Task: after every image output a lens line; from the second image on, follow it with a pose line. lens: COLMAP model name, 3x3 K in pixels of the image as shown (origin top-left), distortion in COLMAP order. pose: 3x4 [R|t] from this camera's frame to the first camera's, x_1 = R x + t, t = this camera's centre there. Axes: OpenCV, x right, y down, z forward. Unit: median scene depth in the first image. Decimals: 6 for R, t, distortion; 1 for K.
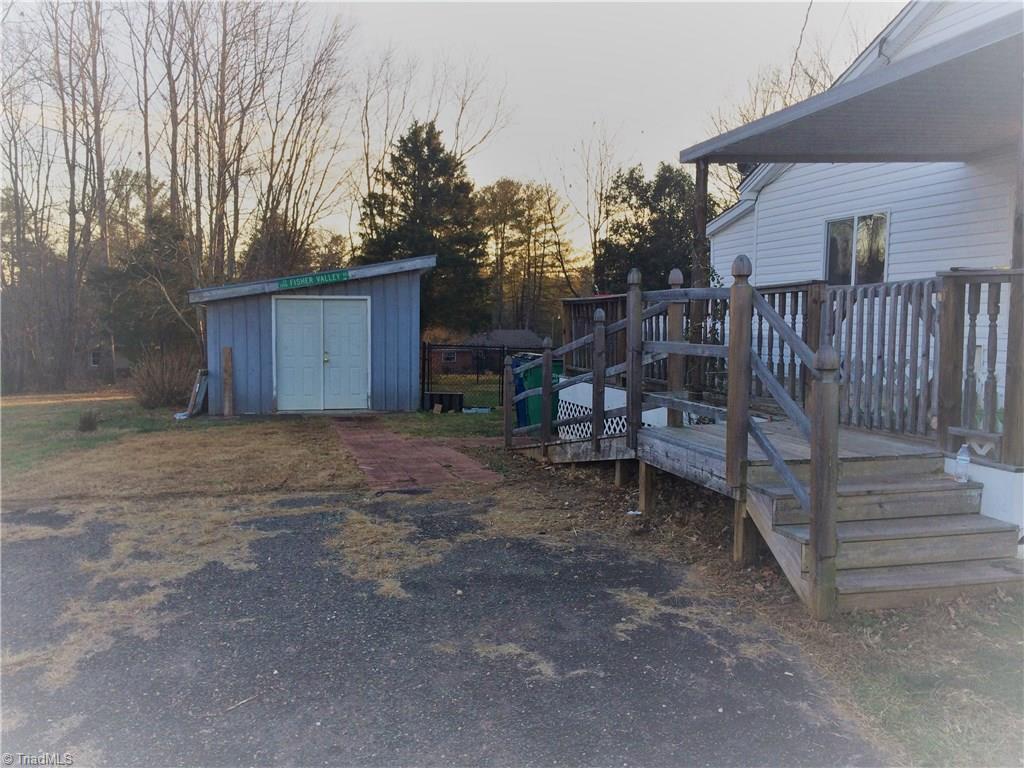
lens RADIAL K [[869.2, 0, 474.3], [0, 869.2, 380.7], [0, 0, 1]] dist [0.155070, -0.000290]
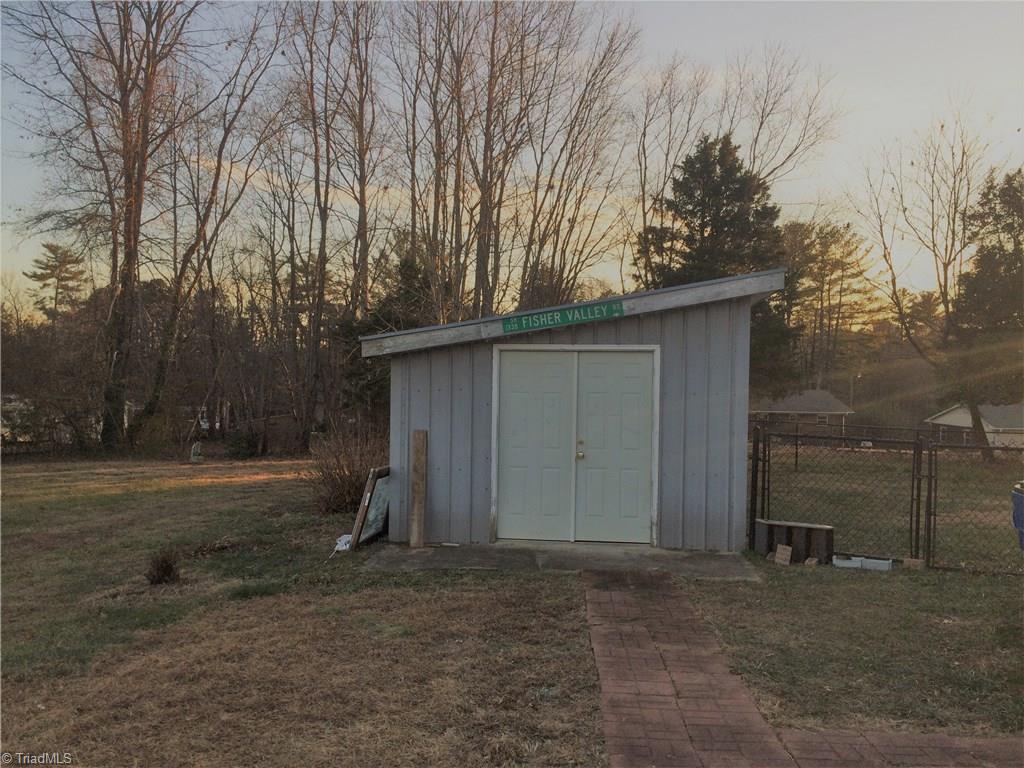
lens RADIAL K [[863.2, 0, 512.0], [0, 863.2, 384.0], [0, 0, 1]] dist [0.004882, 0.001966]
pose [[0.965881, 0.011698, -0.258721, -0.029888], [-0.027155, 0.998047, -0.056250, -0.016825], [0.257558, 0.061356, 0.964313, 0.195844]]
